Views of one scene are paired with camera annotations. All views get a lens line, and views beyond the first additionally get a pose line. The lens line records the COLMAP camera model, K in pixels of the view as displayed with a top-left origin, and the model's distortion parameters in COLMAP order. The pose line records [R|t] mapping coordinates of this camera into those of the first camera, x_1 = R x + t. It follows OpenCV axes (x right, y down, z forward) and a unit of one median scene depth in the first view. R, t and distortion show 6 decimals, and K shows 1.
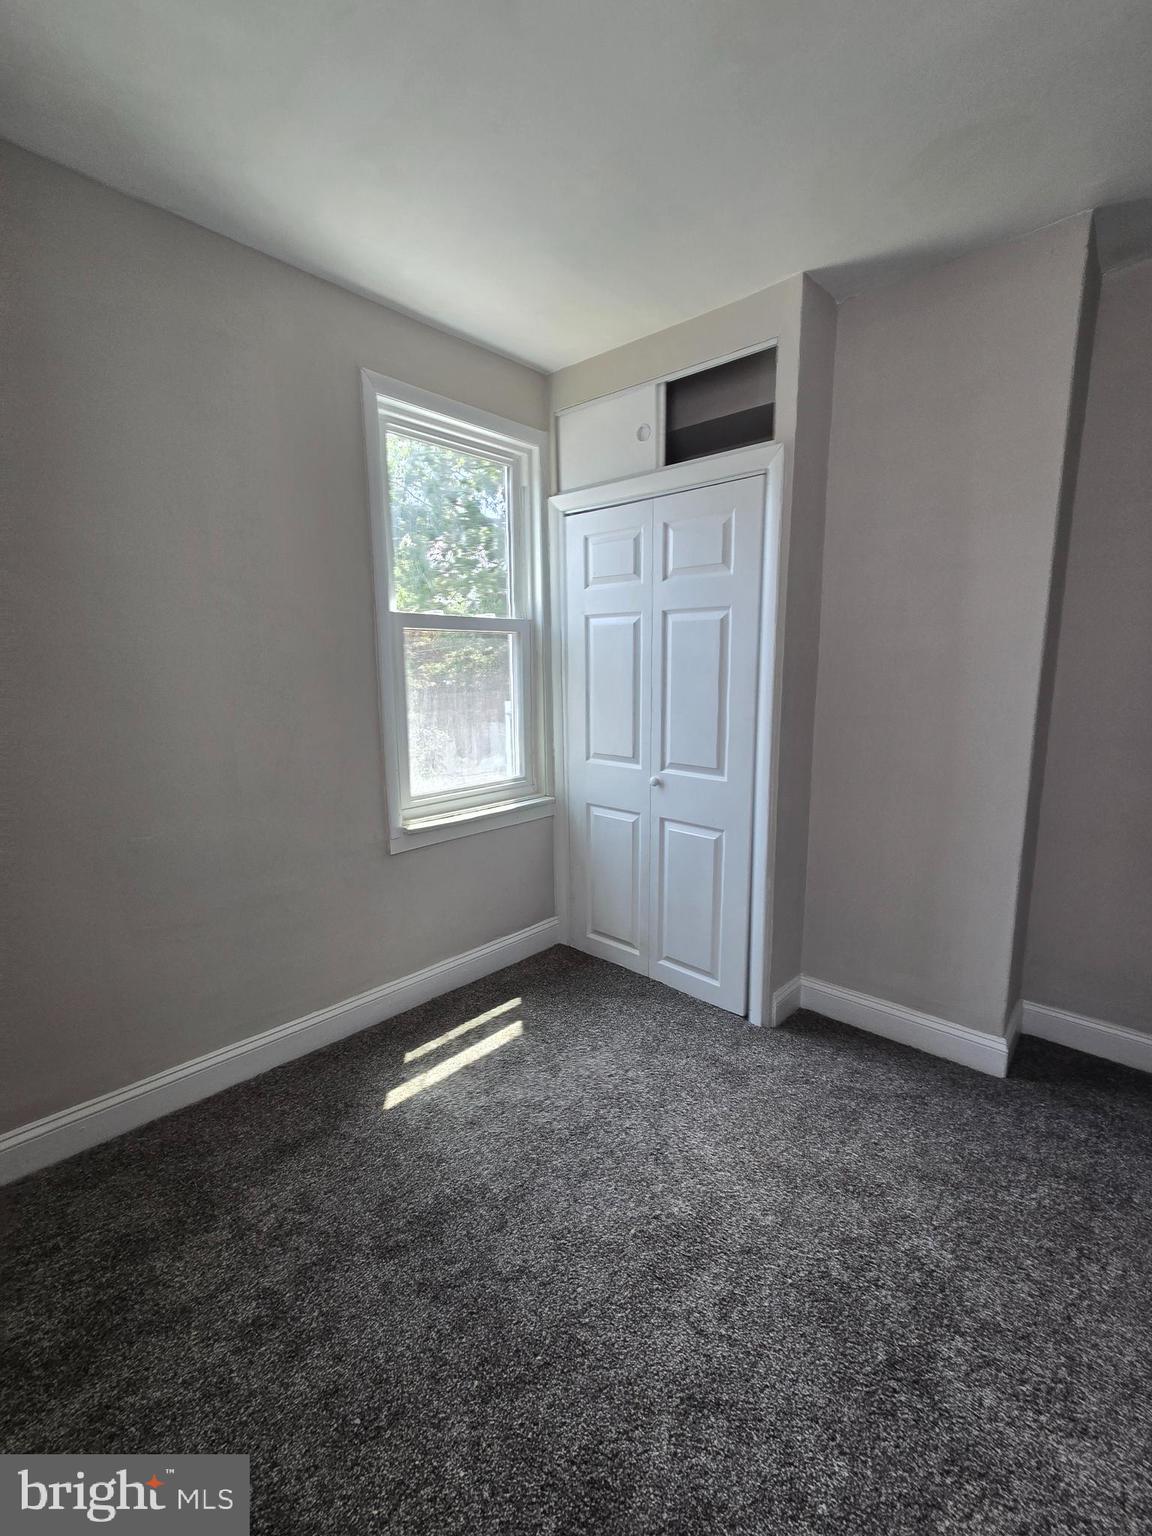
lens RADIAL K [[628.6, 0, 585.8], [0, 628.6, 773.6], [0, 0, 1]] dist [-0.001588, 0.000585]
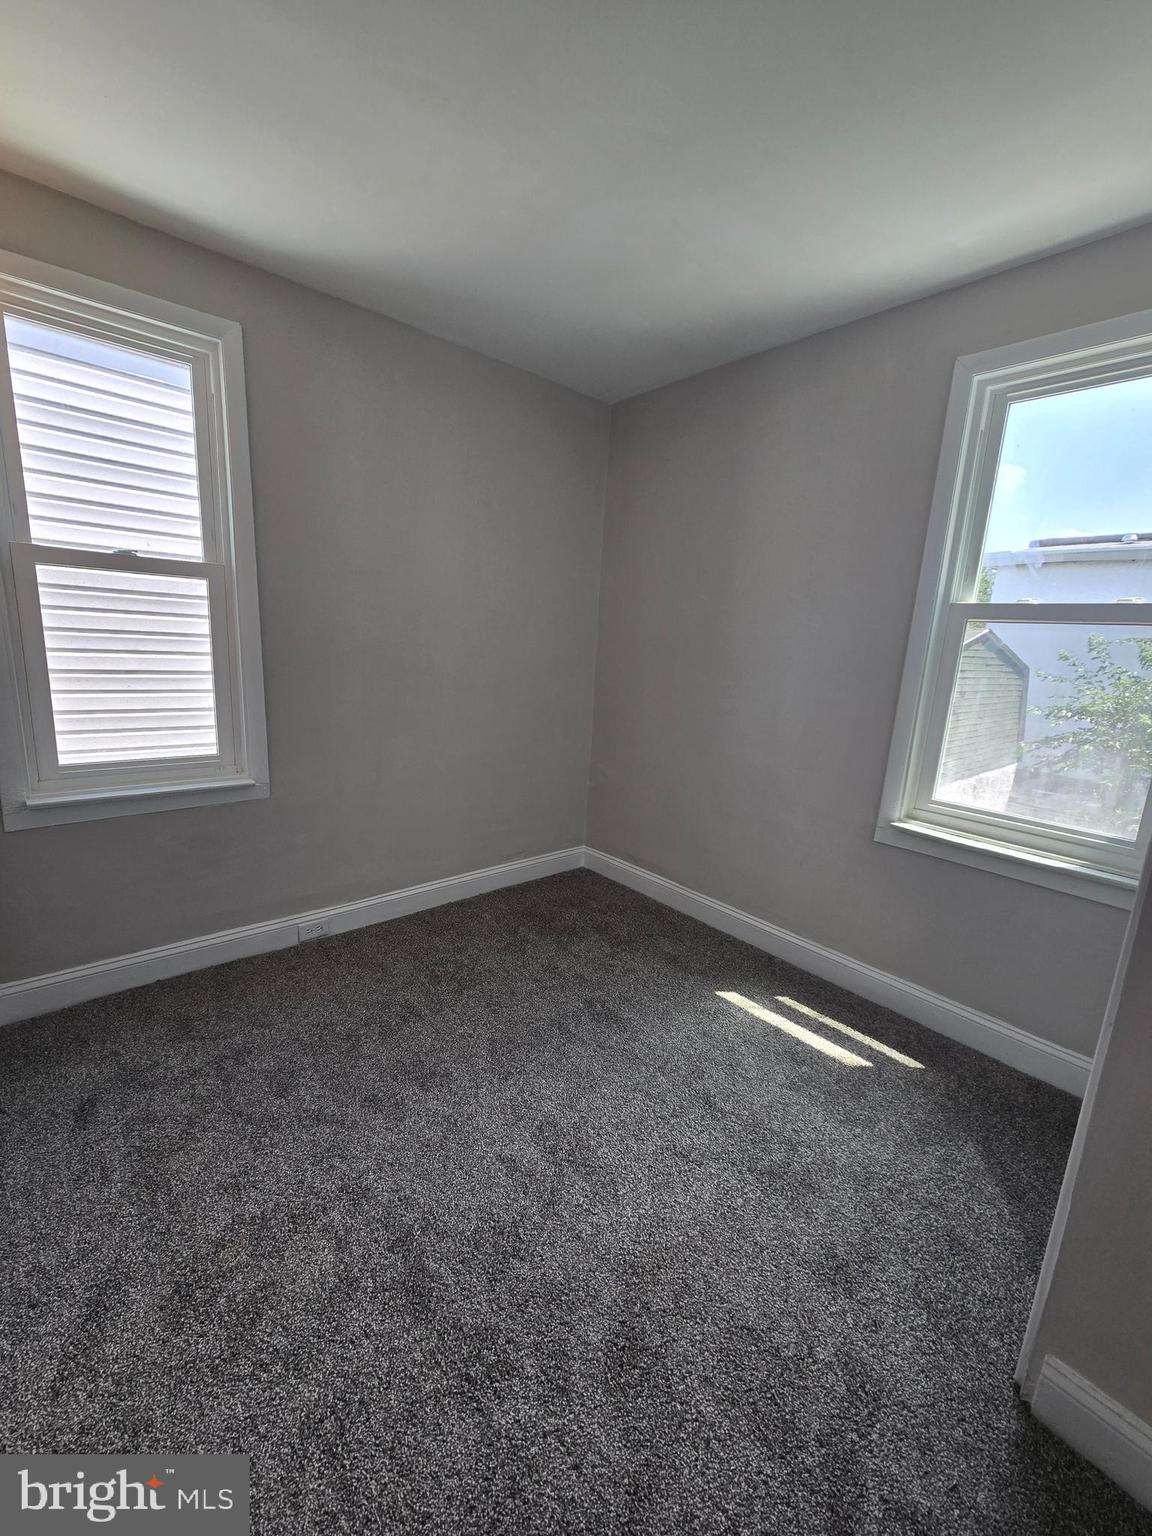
lens RADIAL K [[619.7, 0, 624.3], [0, 619.7, 772.2], [0, 0, 1]] dist [-0.000208, 0.000159]
pose [[-0.040010, 0.204433, -0.978062, 0.806139], [-0.236306, 0.949143, 0.208055, -0.109249], [0.970855, 0.239446, 0.010334, 0.672381]]
